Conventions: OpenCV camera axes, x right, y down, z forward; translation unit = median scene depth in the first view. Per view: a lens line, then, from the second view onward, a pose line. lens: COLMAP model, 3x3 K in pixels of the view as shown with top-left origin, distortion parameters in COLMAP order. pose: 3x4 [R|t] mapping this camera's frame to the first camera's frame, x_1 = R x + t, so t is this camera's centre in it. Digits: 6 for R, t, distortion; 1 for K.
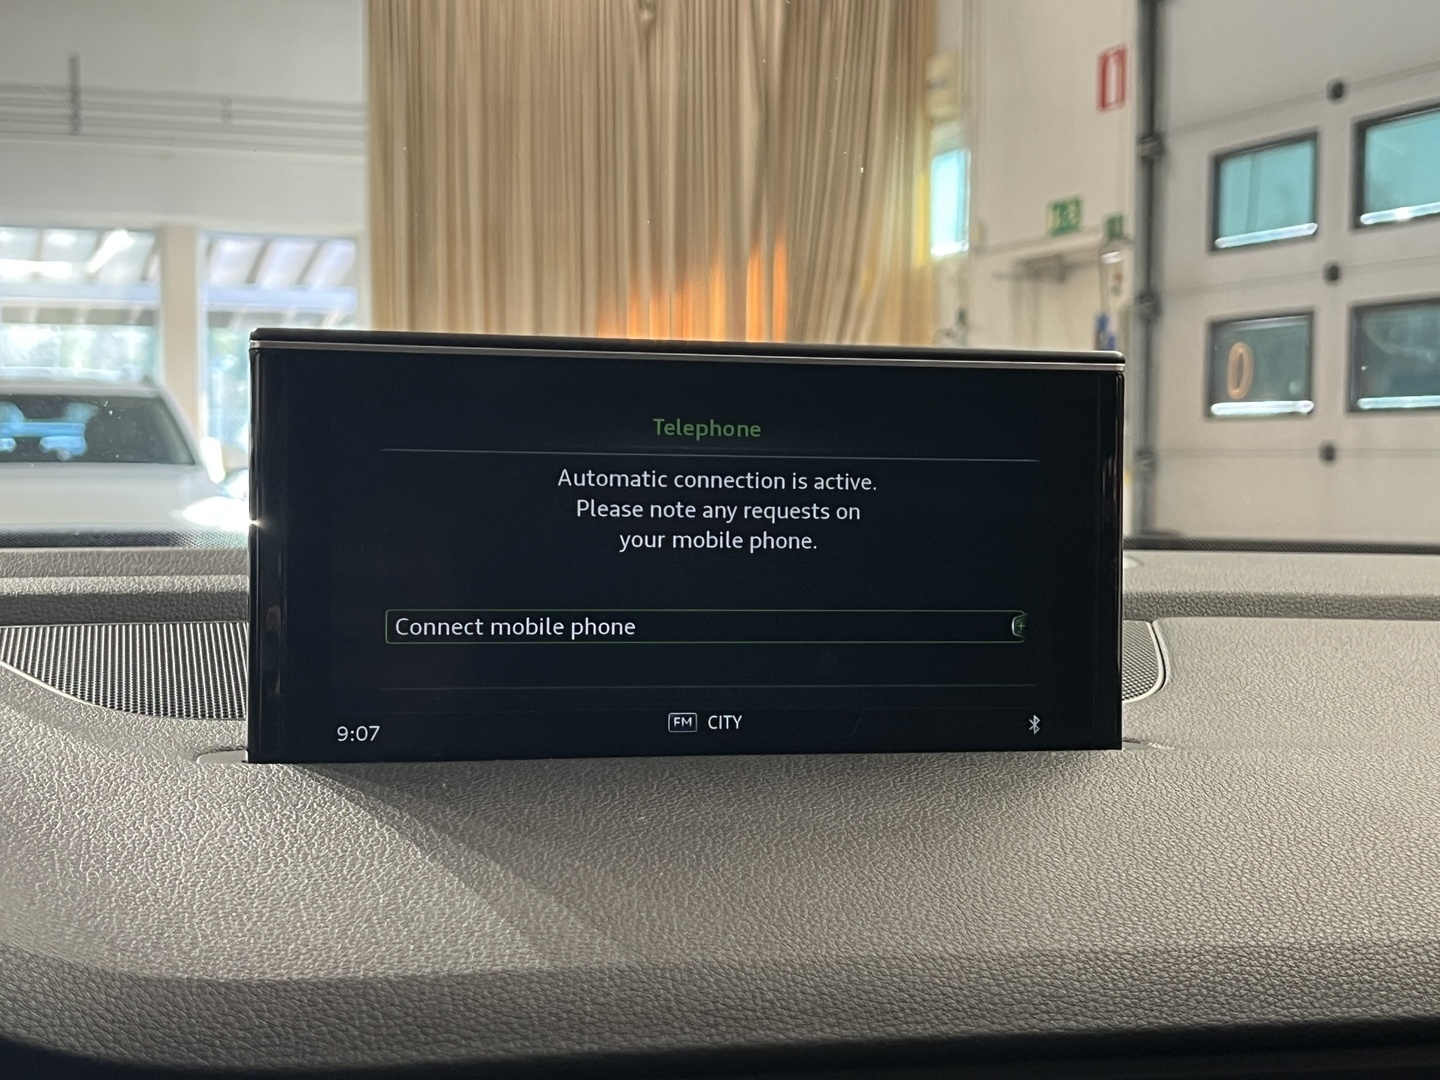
lens RADIAL K [[2290.5, 0, 720.9], [0, 2290.5, 542.2], [0, 0, 1]] dist [0.088722, 0.000000]
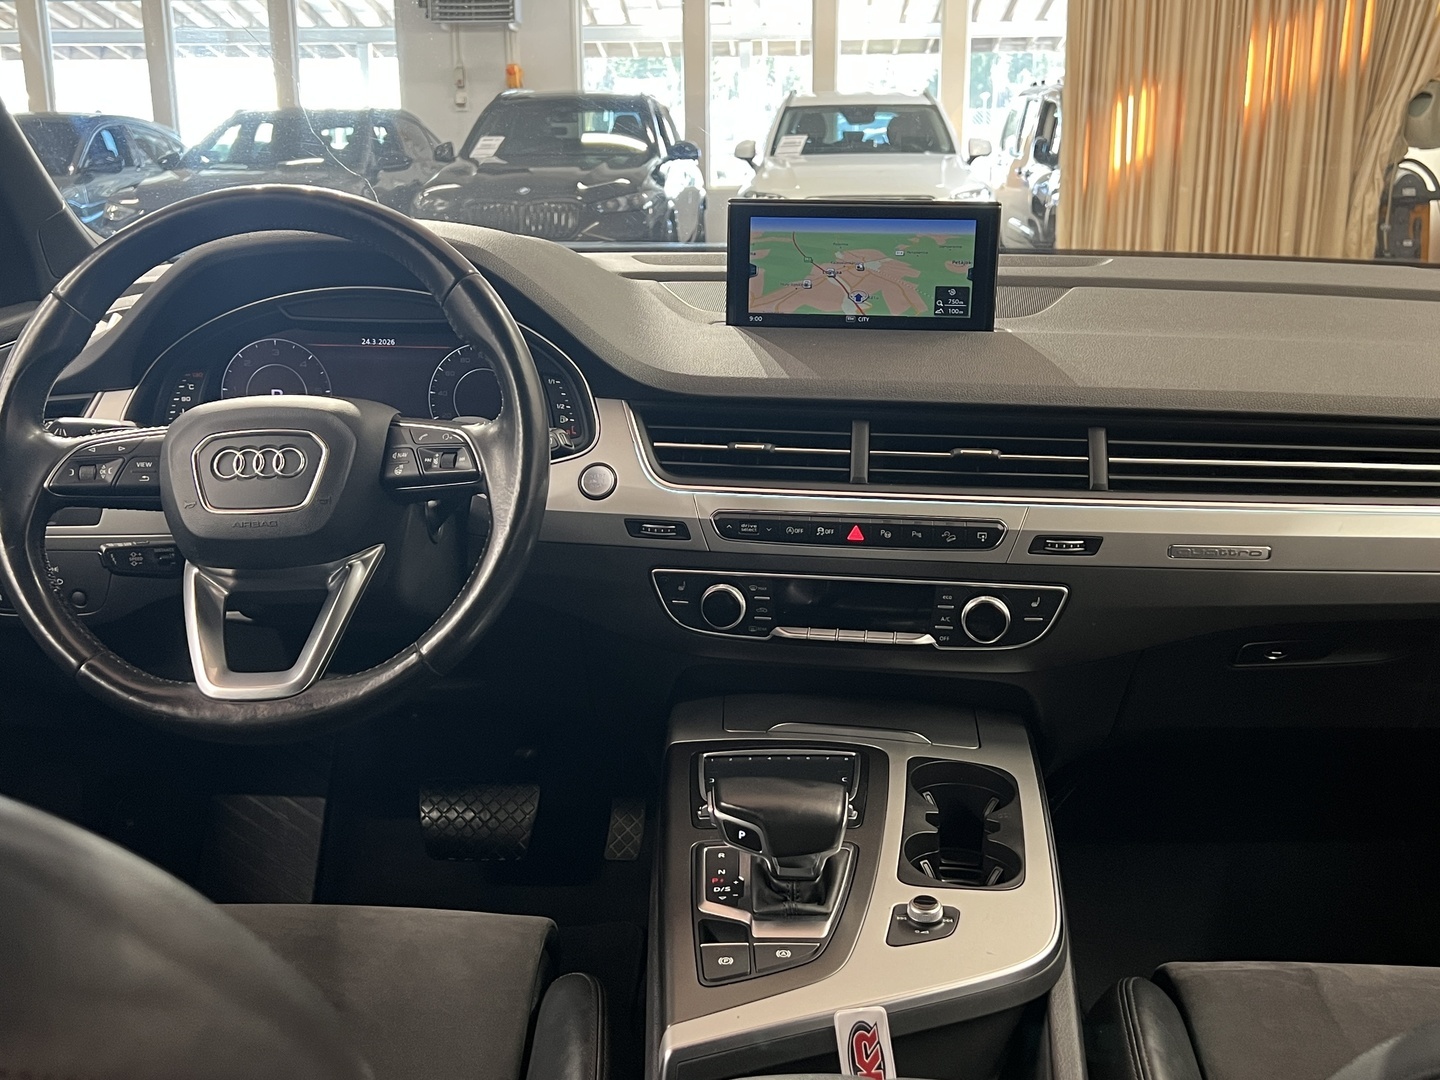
lens RADIAL K [[1498.2, 0, 722.0], [0, 1498.2, 534.8], [0, 0, 1]] dist [-0.015989, 0.000000]
pose [[0.926941, 0.087565, -0.364846, 0.613302], [-0.004584, 0.974957, 0.222347, -0.095669], [0.375179, -0.204430, 0.904129, -1.076688]]
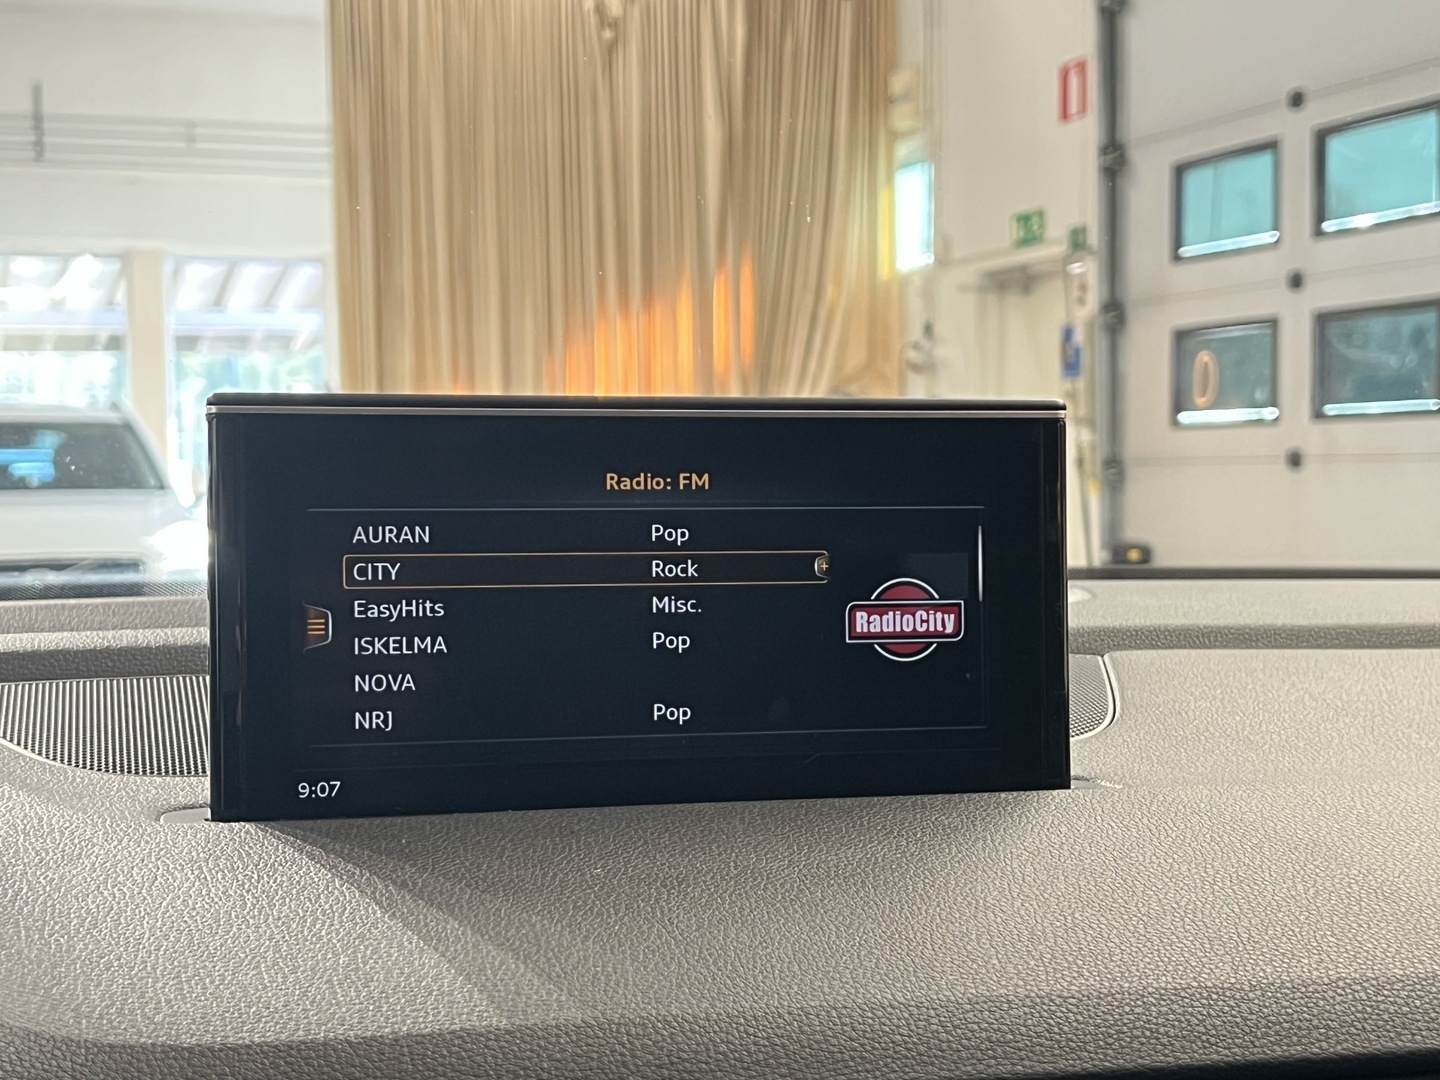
lens RADIAL K [[2290.5, 0, 712.7], [0, 2290.5, 539.7], [0, 0, 1]] dist [0.088722, 0.000000]
pose [[0.999797, -0.018233, 0.008575, 0.008870], [0.018294, 0.999808, -0.007063, -0.015846], [-0.008445, 0.007219, 0.999938, -0.018492]]
